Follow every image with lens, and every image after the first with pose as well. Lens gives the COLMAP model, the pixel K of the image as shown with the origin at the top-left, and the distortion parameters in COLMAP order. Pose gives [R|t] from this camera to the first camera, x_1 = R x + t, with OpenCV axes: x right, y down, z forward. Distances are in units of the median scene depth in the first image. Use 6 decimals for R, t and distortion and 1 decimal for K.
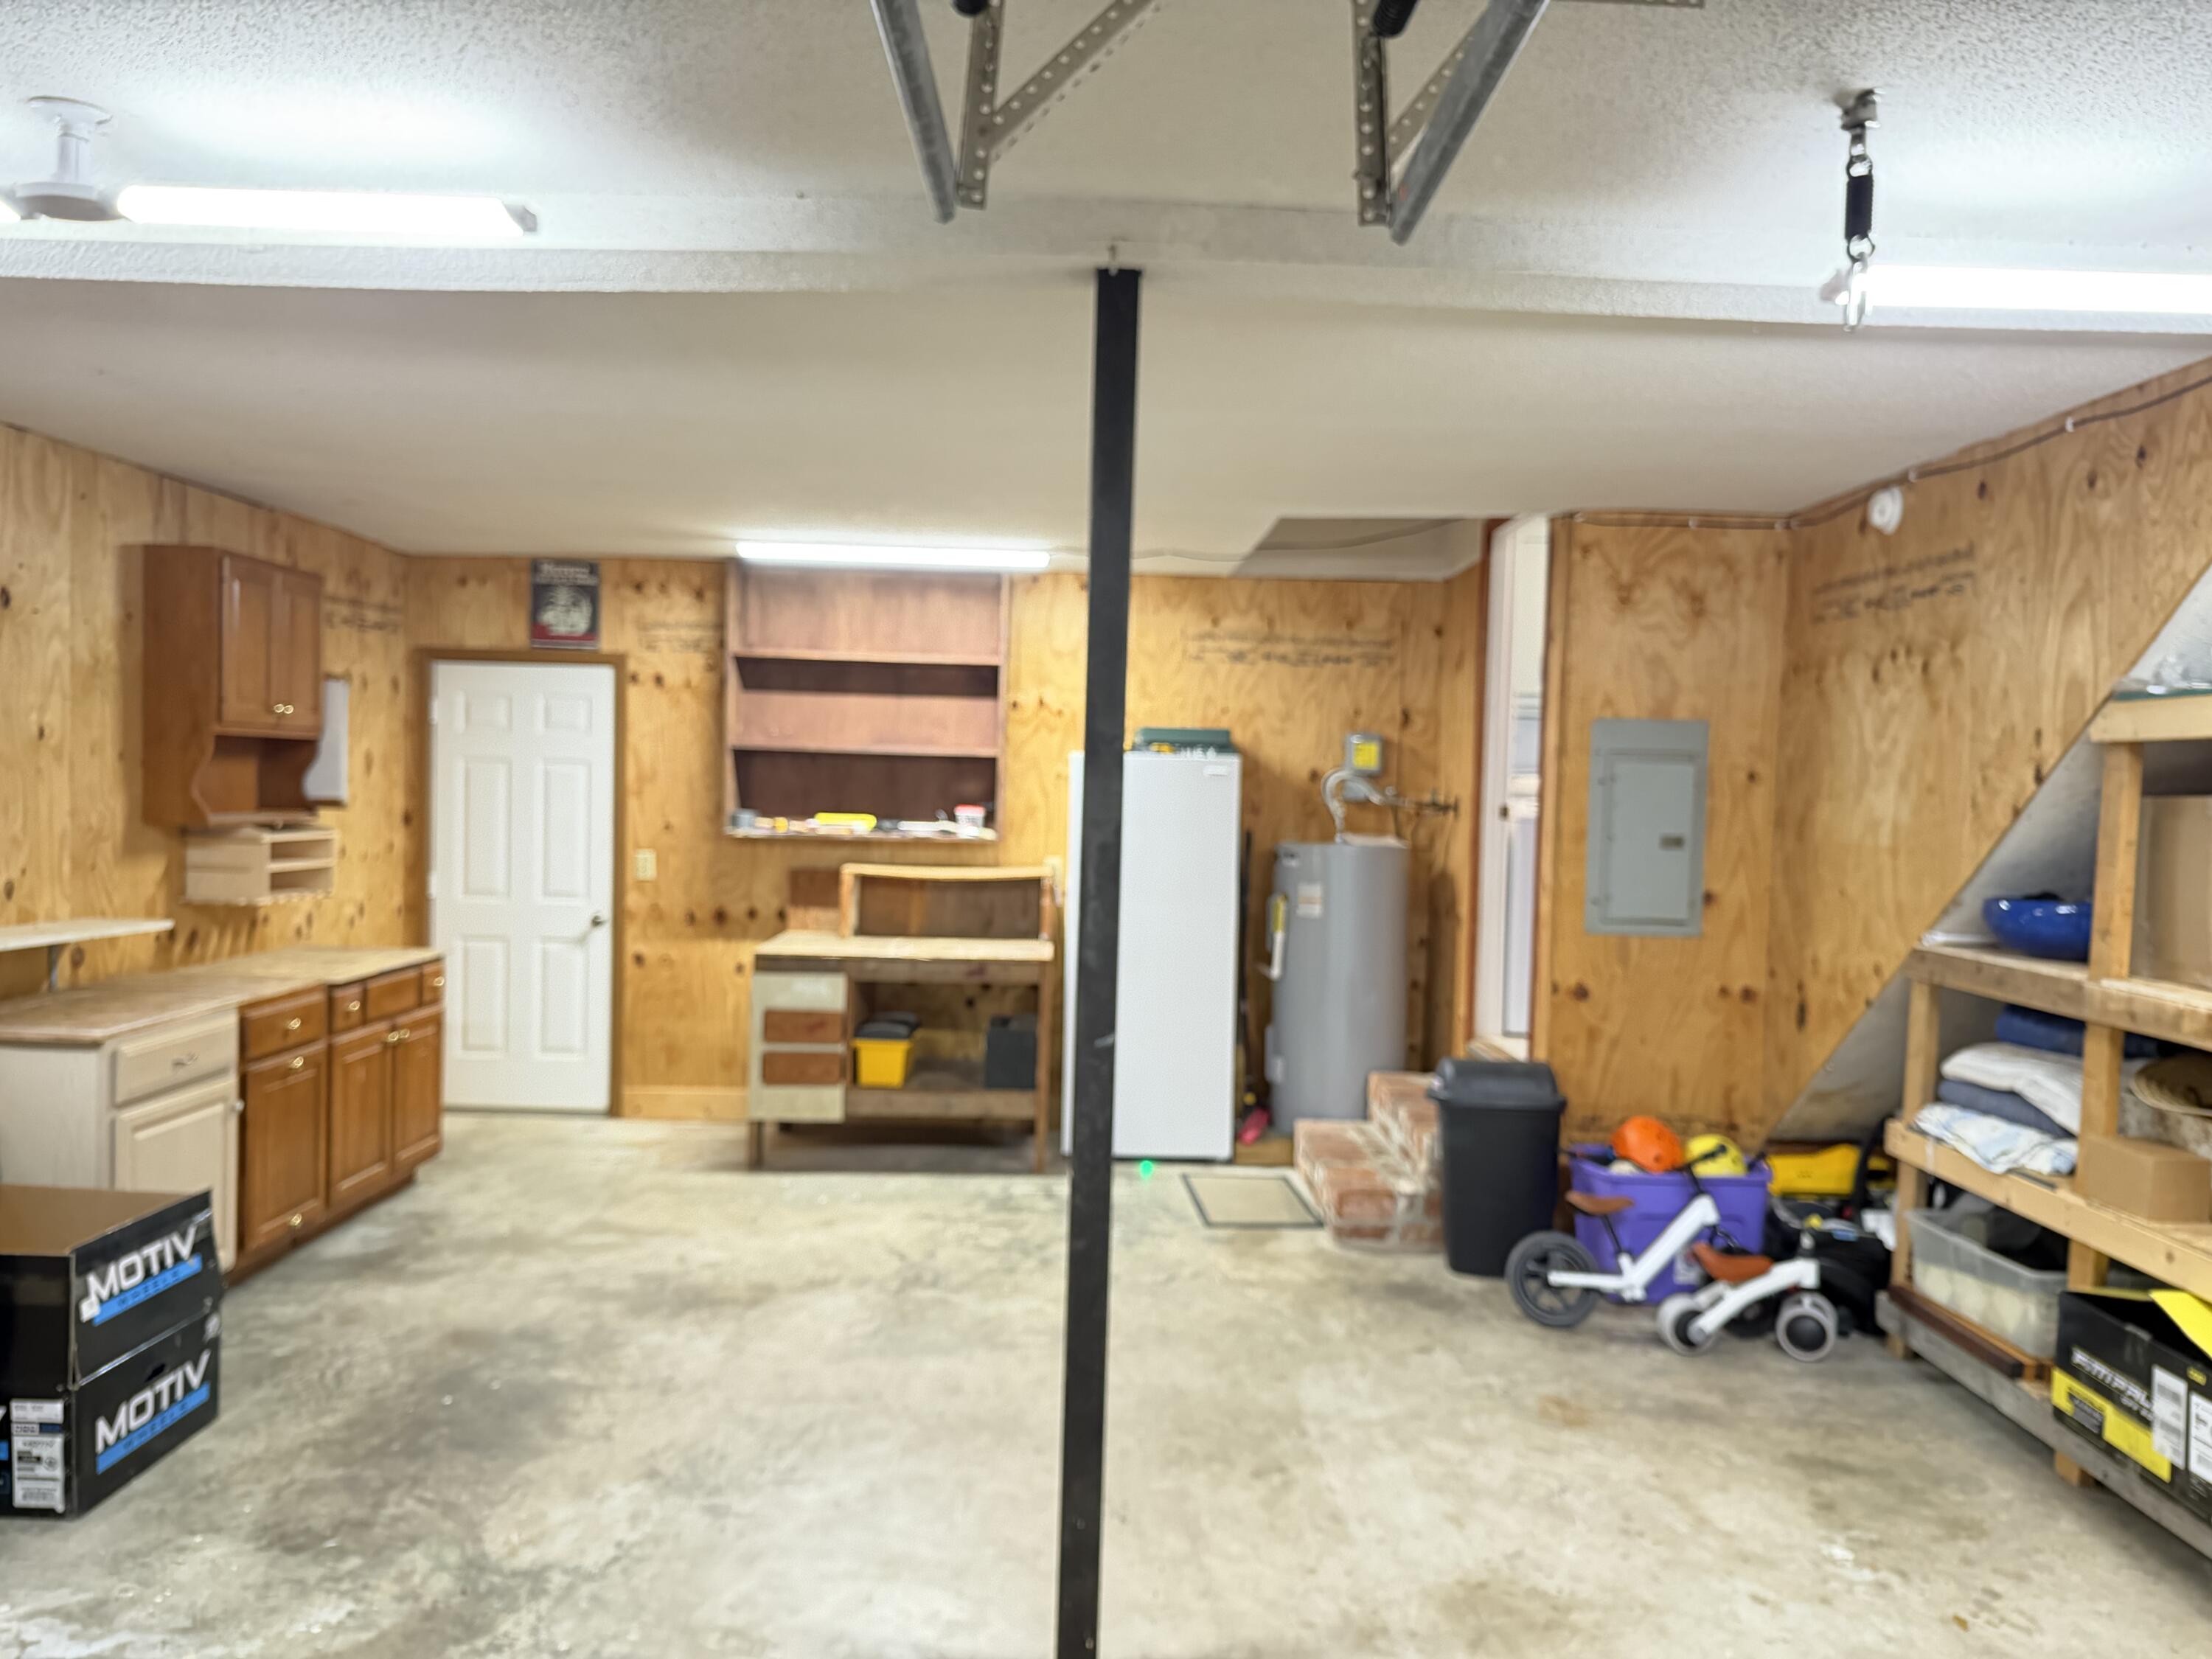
lens RADIAL K [[1564.6, 0, 1106.0], [0, 1564.6, 829.5], [0, 0, 1]] dist [0.003085, -0.000112]
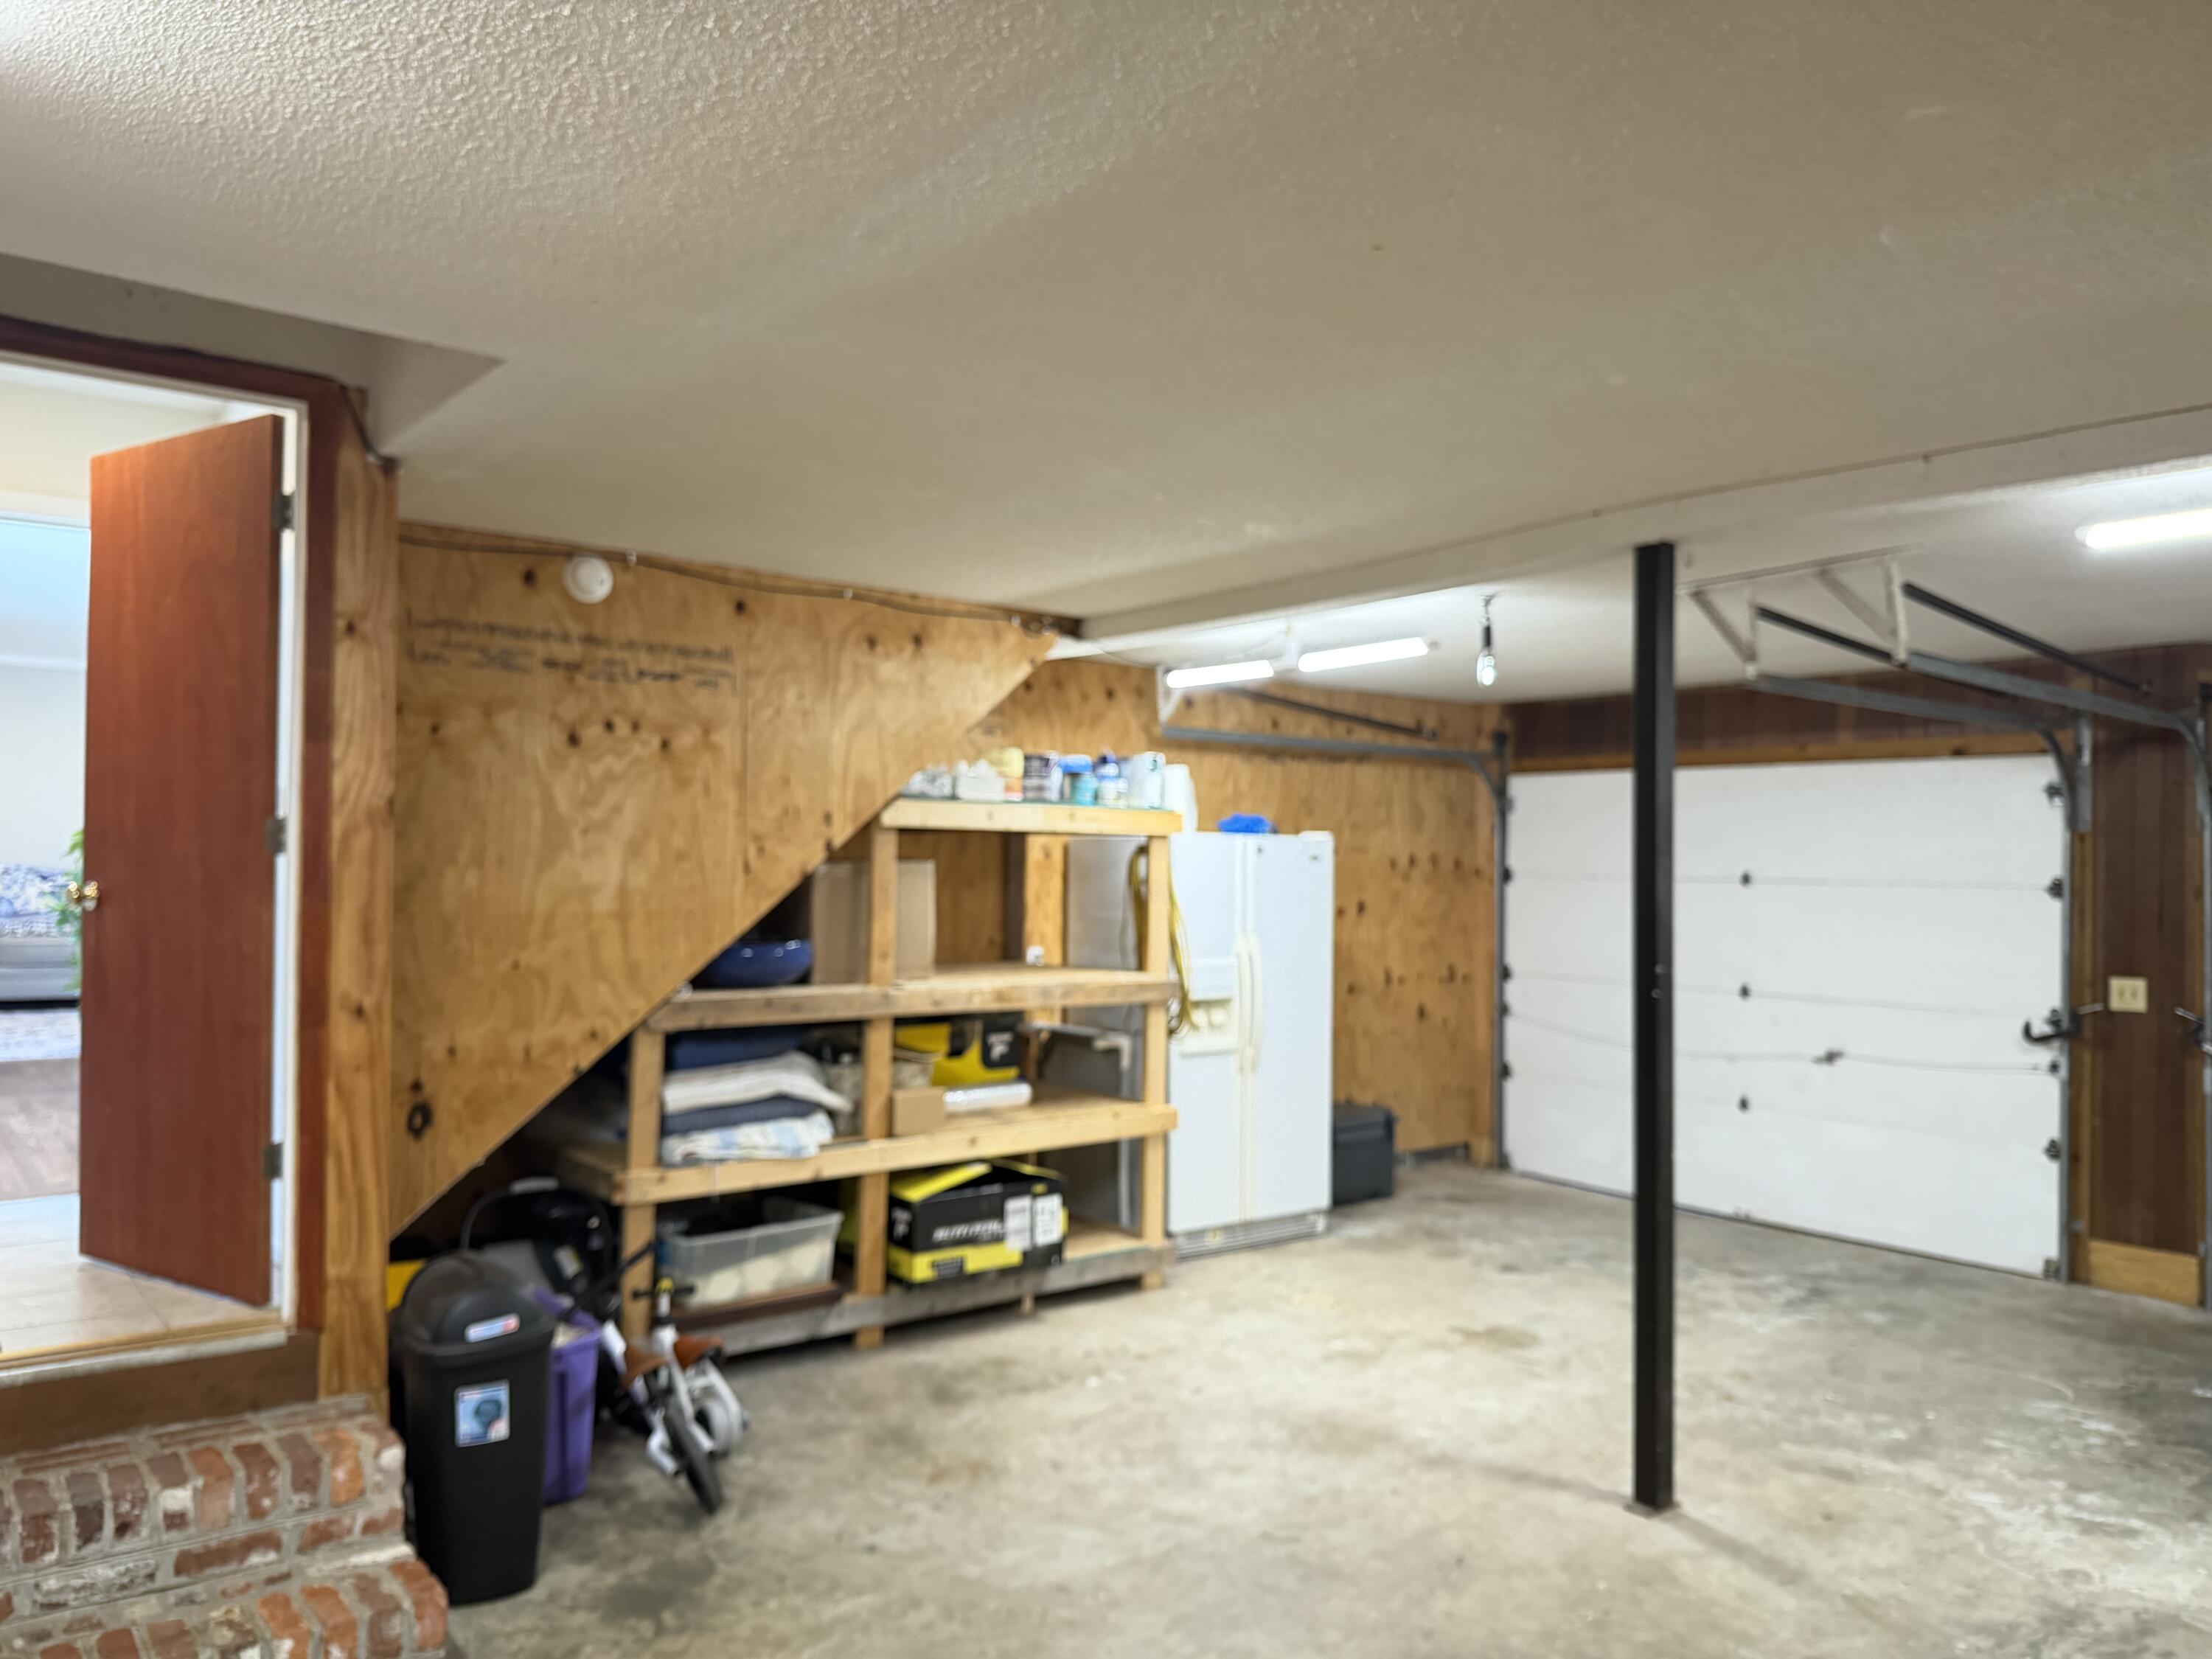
lens RADIAL K [[1564.6, 0, 1106.0], [0, 1564.6, 829.5], [0, 0, 1]] dist [0.003085, -0.000112]
pose [[-0.604419, -0.012626, 0.796566, -0.587759], [-0.003928, 0.999909, 0.012869, -0.065632], [-0.796657, 0.004649, -0.604414, 1.559671]]
